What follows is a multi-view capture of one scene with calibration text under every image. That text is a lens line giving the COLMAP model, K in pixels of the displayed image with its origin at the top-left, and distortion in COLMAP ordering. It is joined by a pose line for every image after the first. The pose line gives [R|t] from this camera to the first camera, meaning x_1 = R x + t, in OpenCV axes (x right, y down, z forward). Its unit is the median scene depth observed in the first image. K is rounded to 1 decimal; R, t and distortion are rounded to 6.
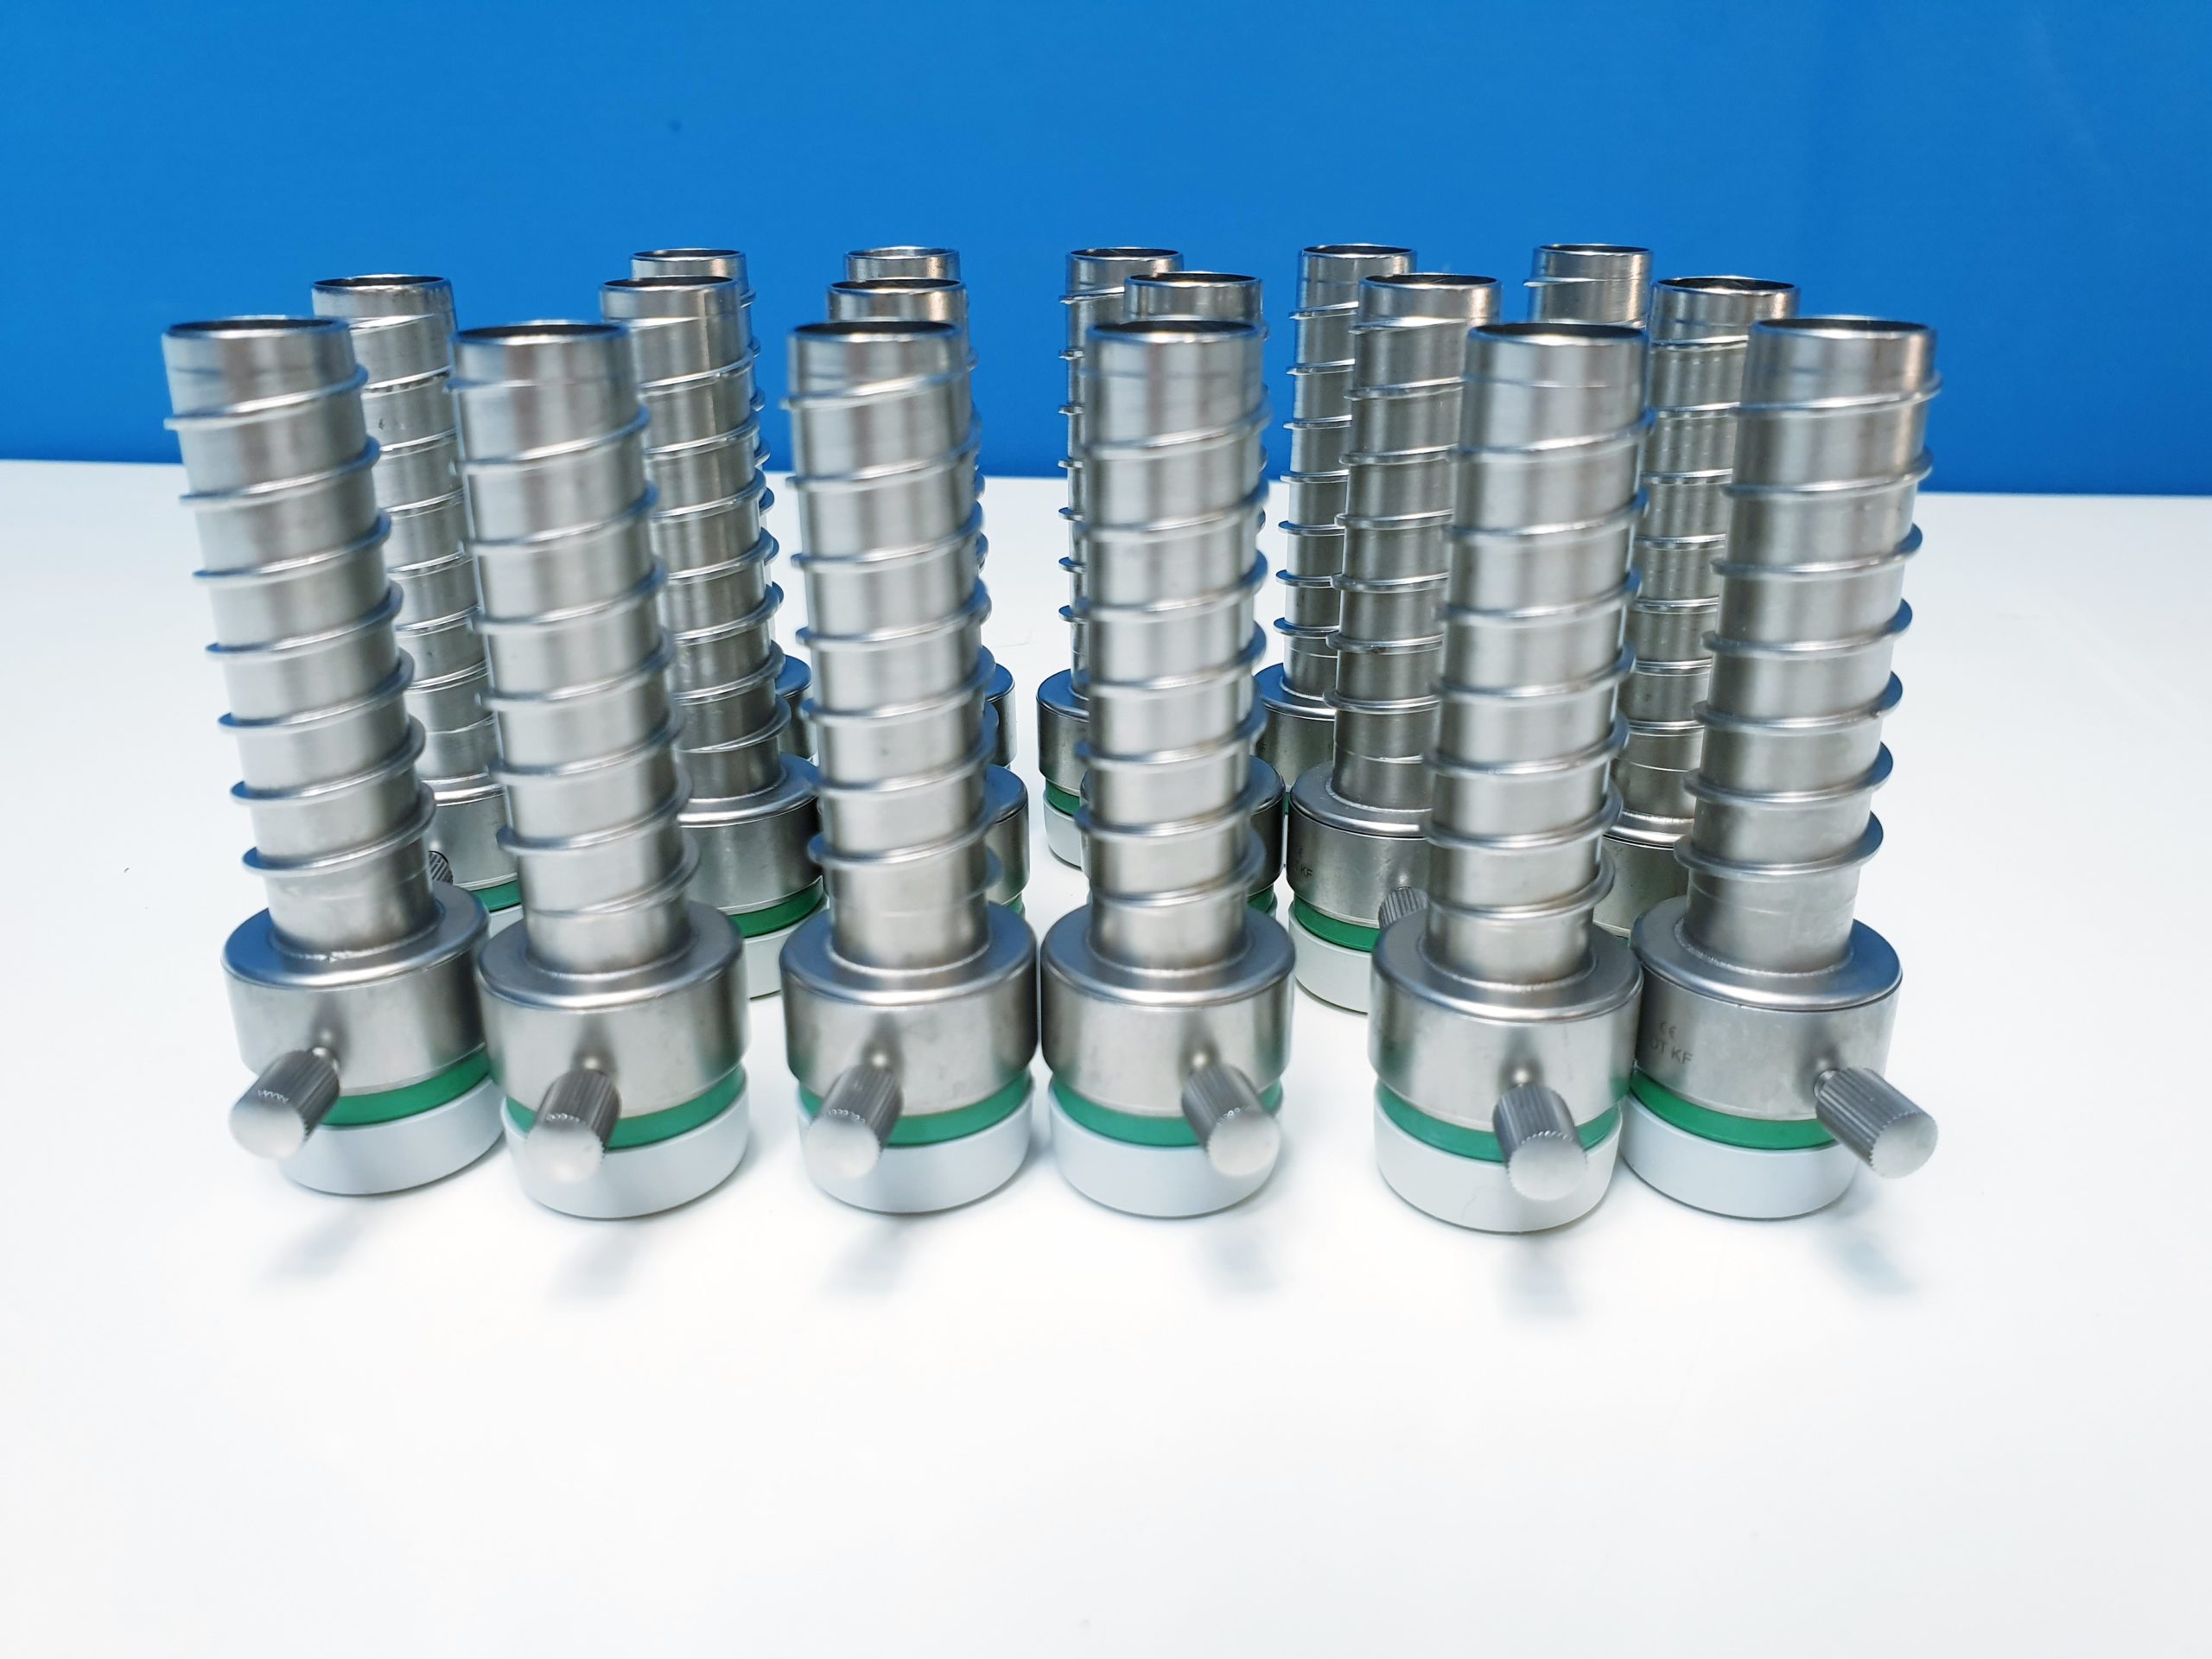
lens RADIAL K [[1666.6, 0, 1112.4], [0, 1666.6, 828.2], [0, 0, 1]] dist [0.018750, -0.004600]
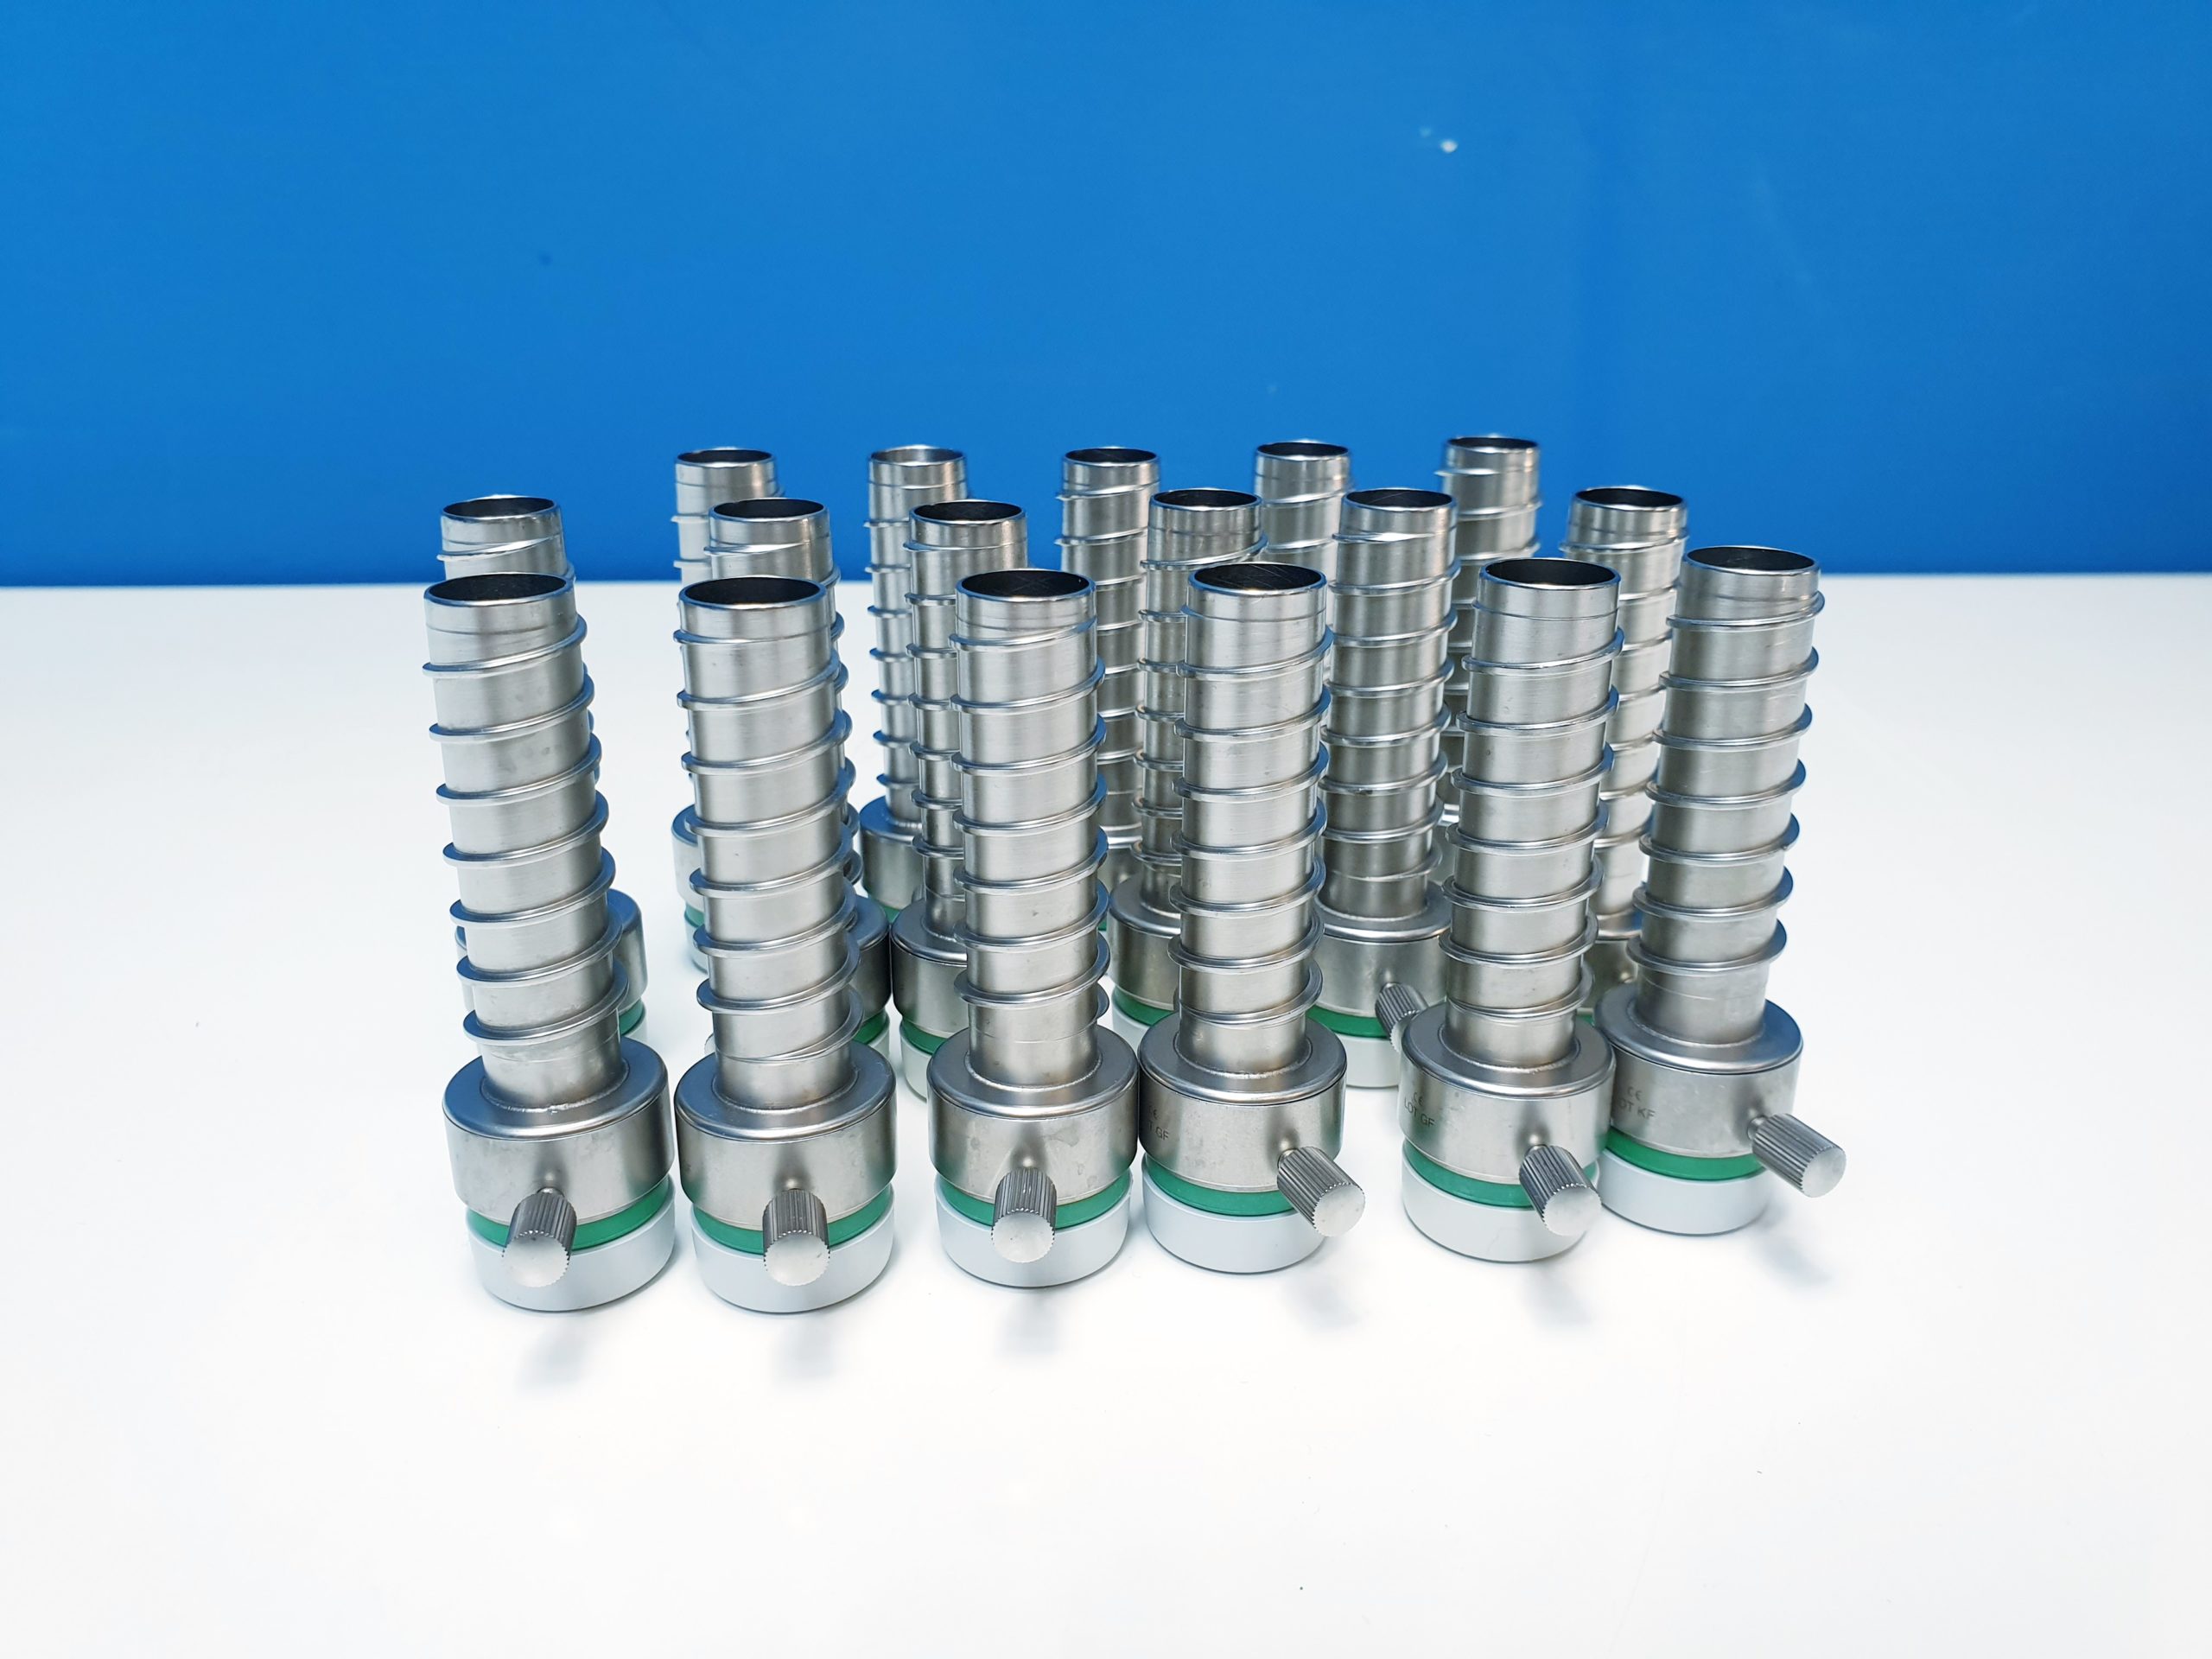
lens RADIAL K [[1666.6, 0, 1111.1], [0, 1666.6, 833.8], [0, 0, 1]] dist [0.018750, -0.004600]
pose [[0.989157, -0.047809, 0.138862, -0.232335], [0.051282, 0.998452, -0.021544, -0.071433], [-0.137617, 0.028431, 0.990077, -0.224577]]
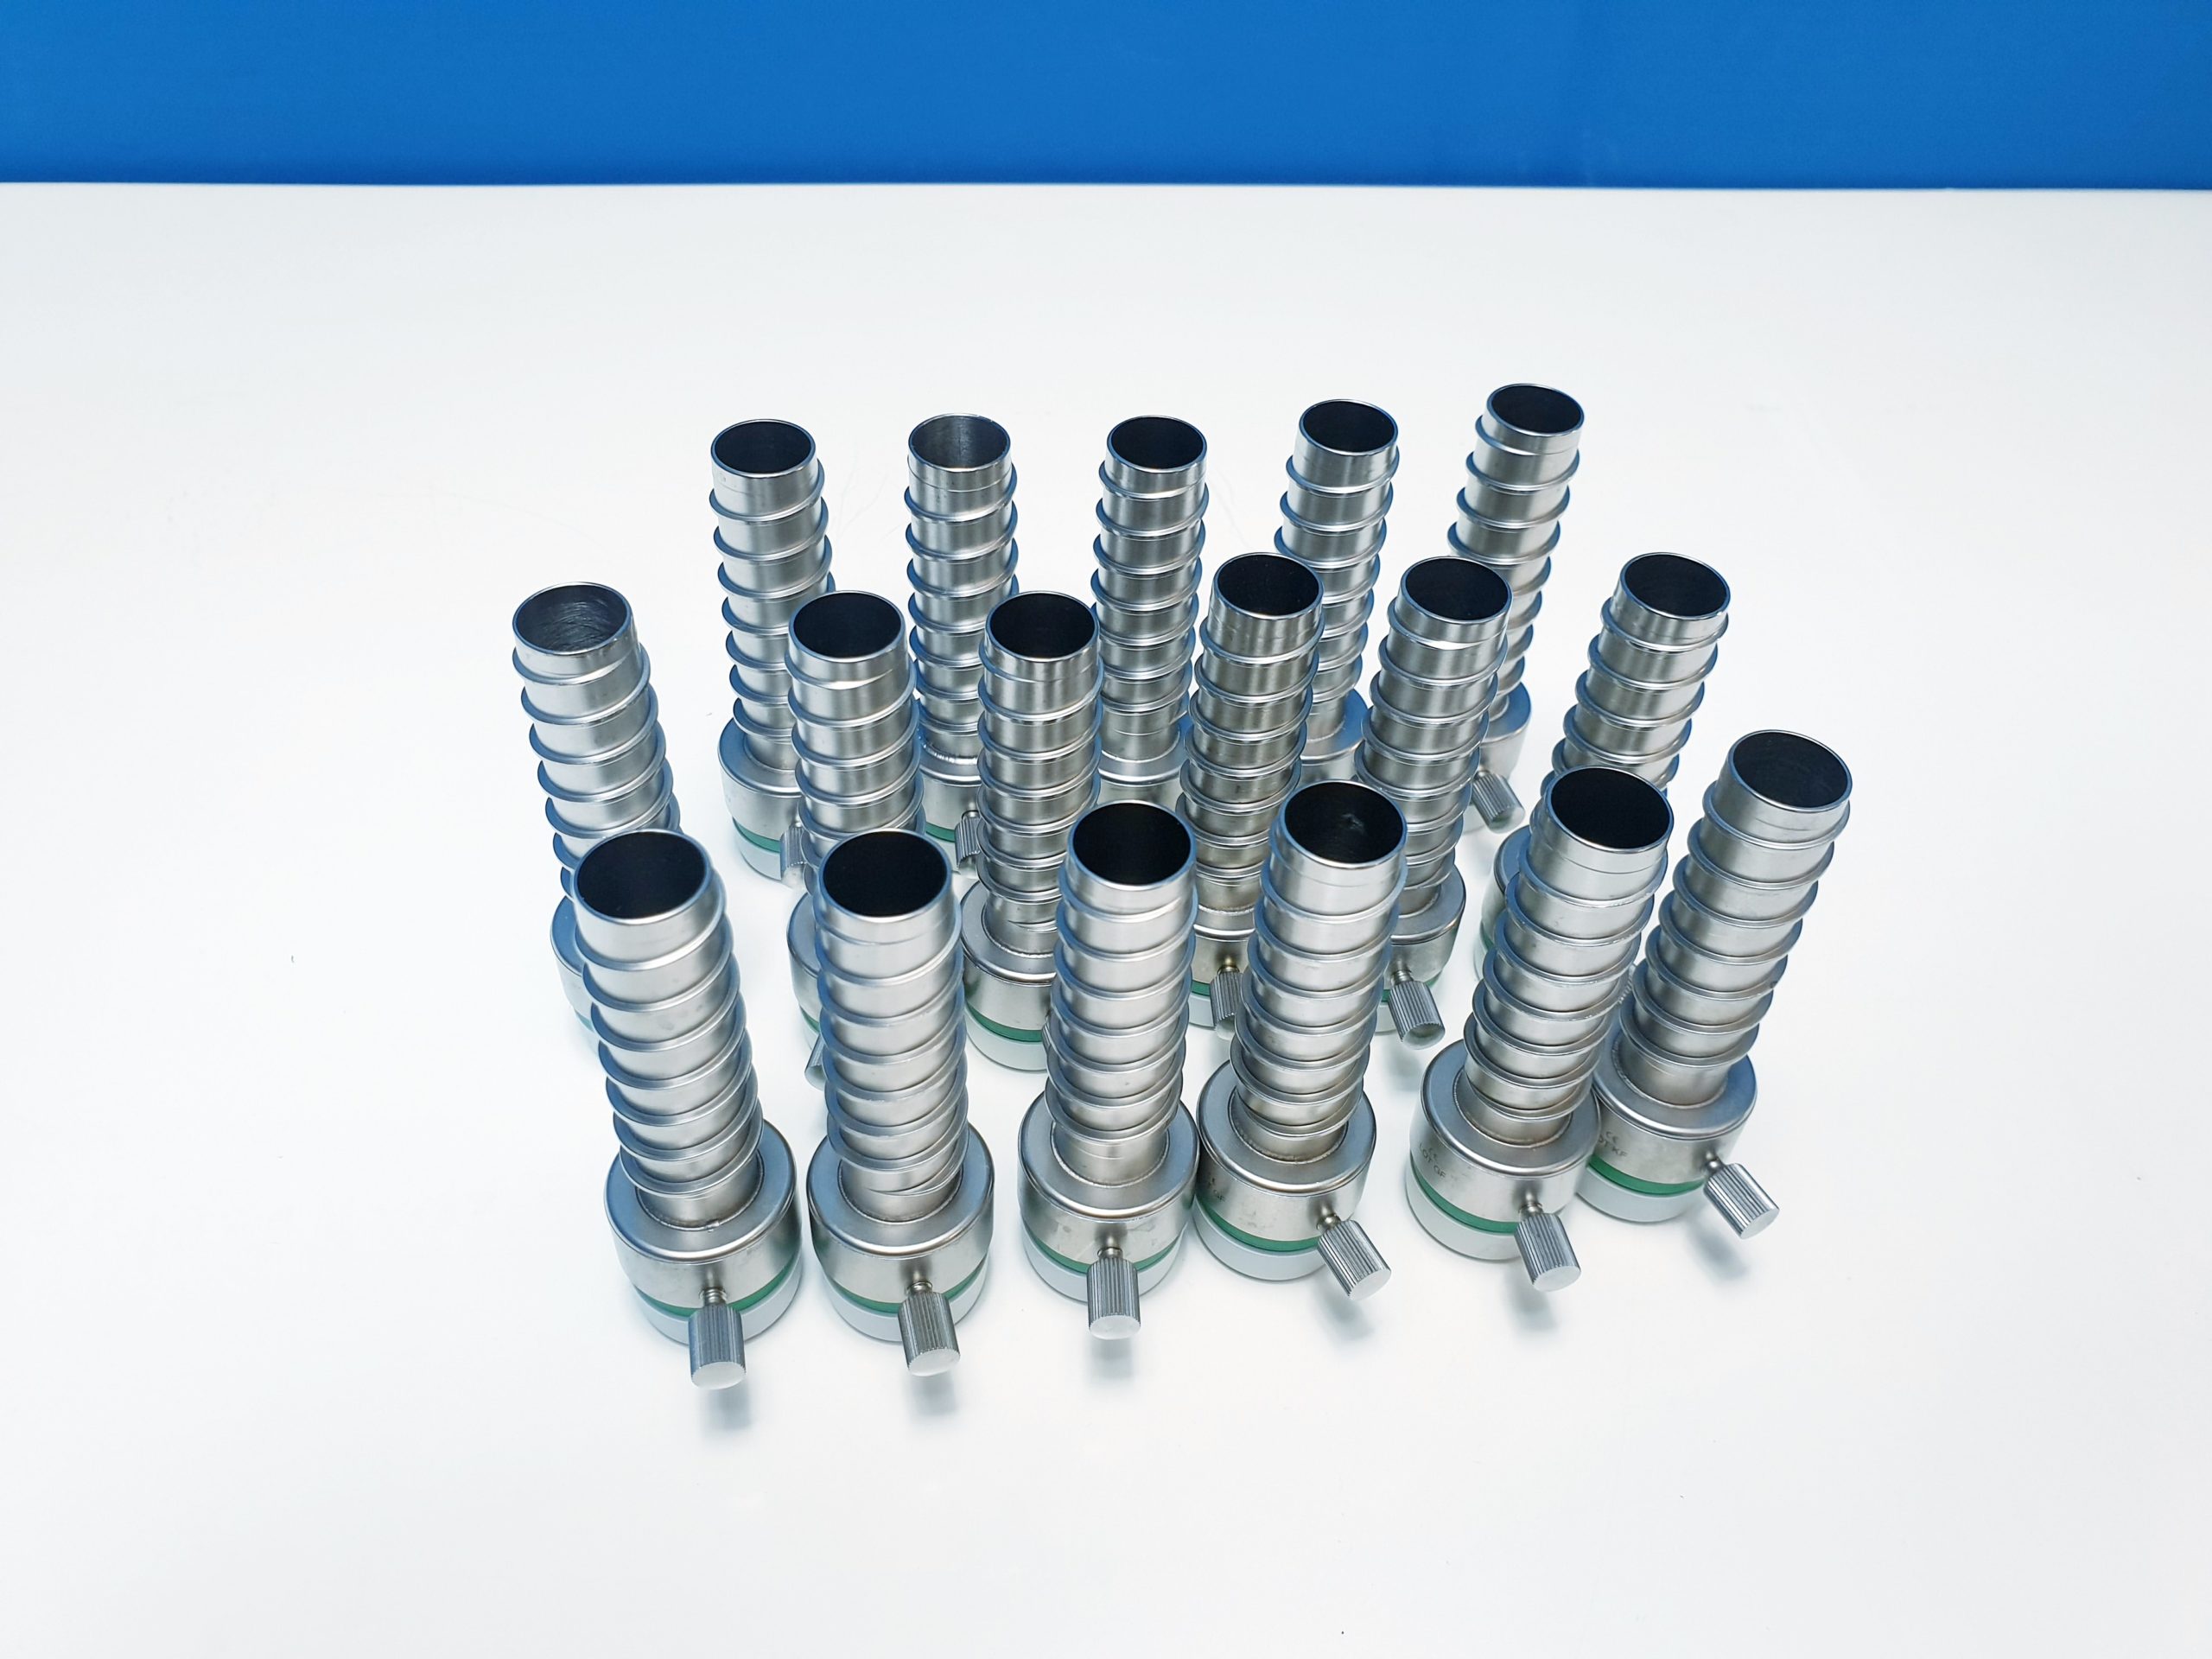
lens RADIAL K [[1666.6, 0, 1115.1], [0, 1666.6, 816.4], [0, 0, 1]] dist [0.018750, -0.004600]
pose [[0.979800, -0.101899, 0.172072, -0.340835], [0.035873, 0.936046, 0.350044, -0.709231], [-0.196737, -0.336801, 0.920793, -0.217043]]
